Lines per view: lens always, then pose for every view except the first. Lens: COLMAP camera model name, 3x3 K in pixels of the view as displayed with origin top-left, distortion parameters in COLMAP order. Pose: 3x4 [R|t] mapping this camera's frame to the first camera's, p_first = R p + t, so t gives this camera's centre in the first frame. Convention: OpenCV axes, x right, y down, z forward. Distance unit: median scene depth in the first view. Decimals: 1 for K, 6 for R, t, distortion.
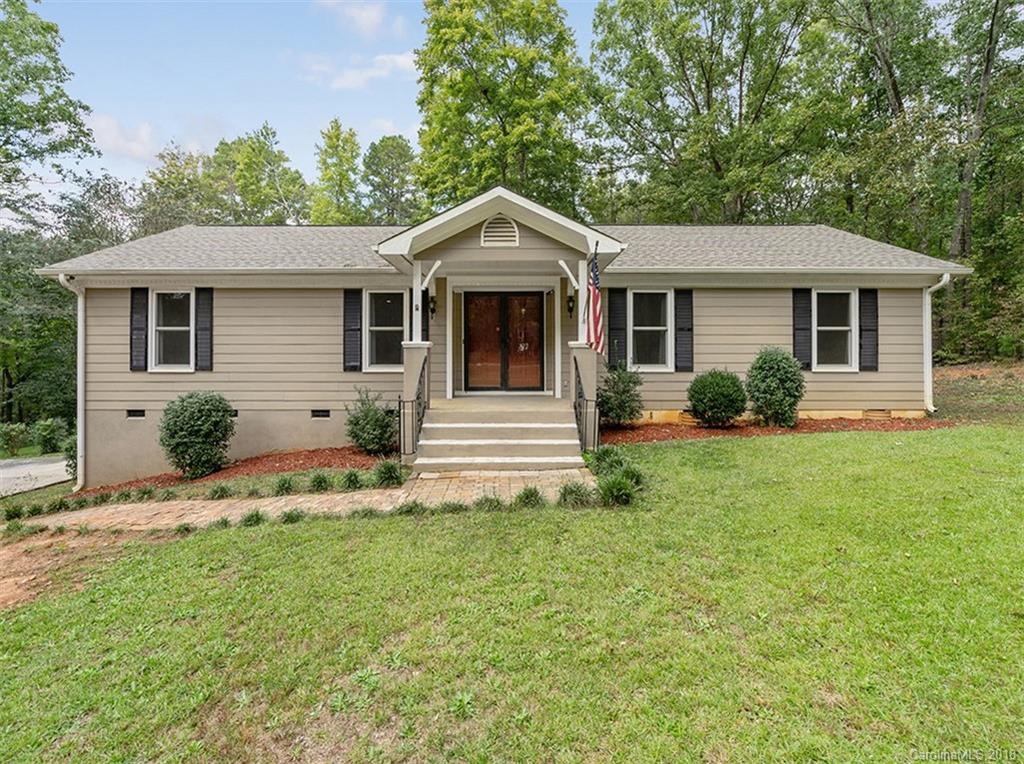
lens RADIAL K [[481.5, 0, 509.0], [0, 481.5, 348.1], [0, 0, 1]] dist [-0.006049, 0.004701]
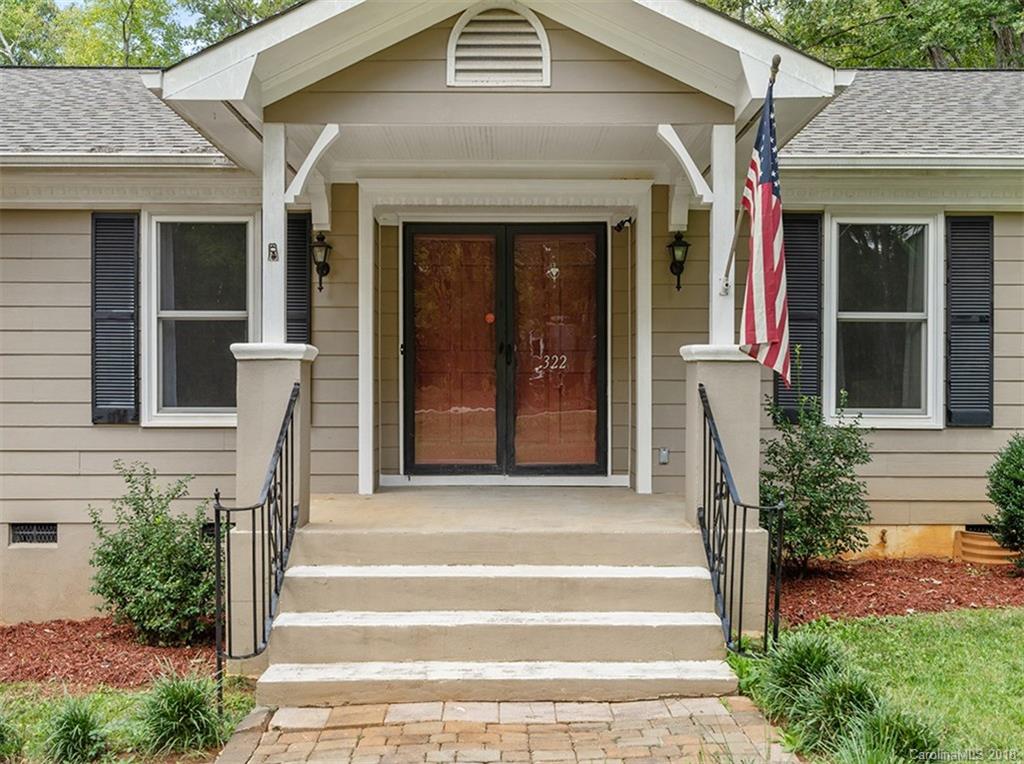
lens RADIAL K [[1028.8, 0, 509.6], [0, 1028.8, 395.6], [0, 0, 1]] dist [0.010578, 0.000000]
pose [[0.999988, 0.002972, 0.003798, -0.010379], [-0.003039, 0.999837, 0.017812, 0.009475], [-0.003744, -0.017823, 0.999834, 0.169238]]
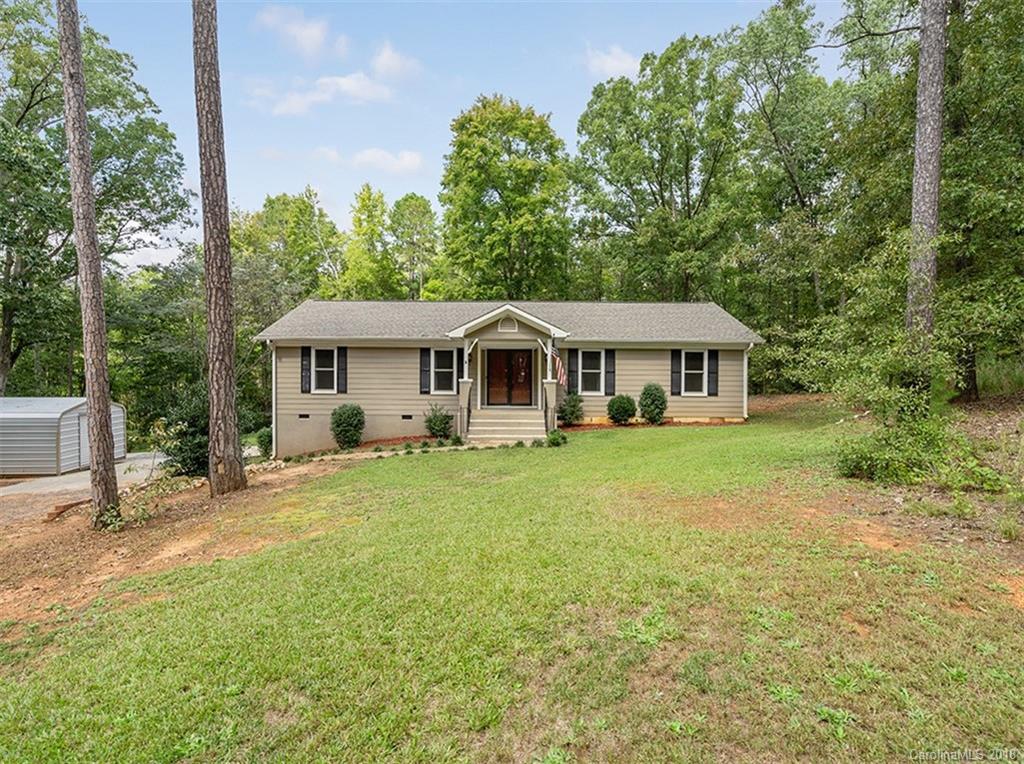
lens RADIAL K [[481.5, 0, 506.1], [0, 481.5, 376.2], [0, 0, 1]] dist [-0.006049, 0.004701]
pose [[0.999910, 0.007228, -0.011302, -0.002497], [-0.007152, 0.999952, 0.006746, -0.032409], [0.011350, -0.006665, 0.999913, -0.798359]]
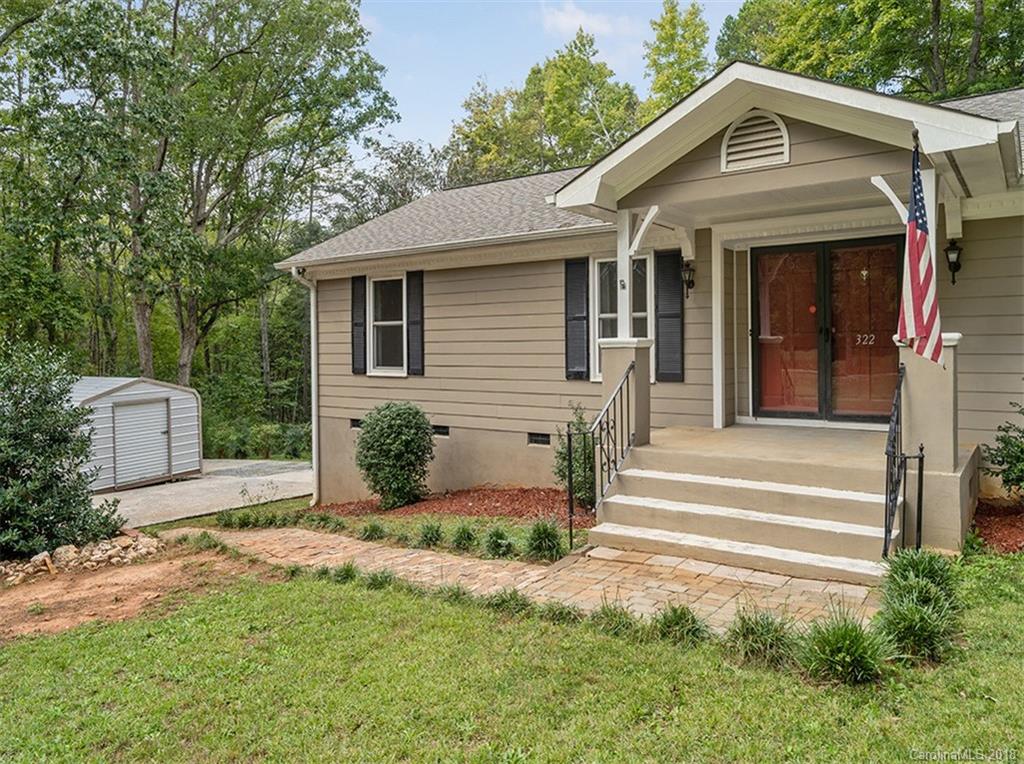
lens RADIAL K [[729.5, 0, 499.5], [0, 729.5, 345.0], [0, 0, 1]] dist [0.013507, 0.001472]
pose [[0.806032, -0.006681, -0.591834, 0.199885], [0.016020, 0.999816, 0.010532, -0.013828], [0.591655, -0.017970, 0.805991, 0.104577]]
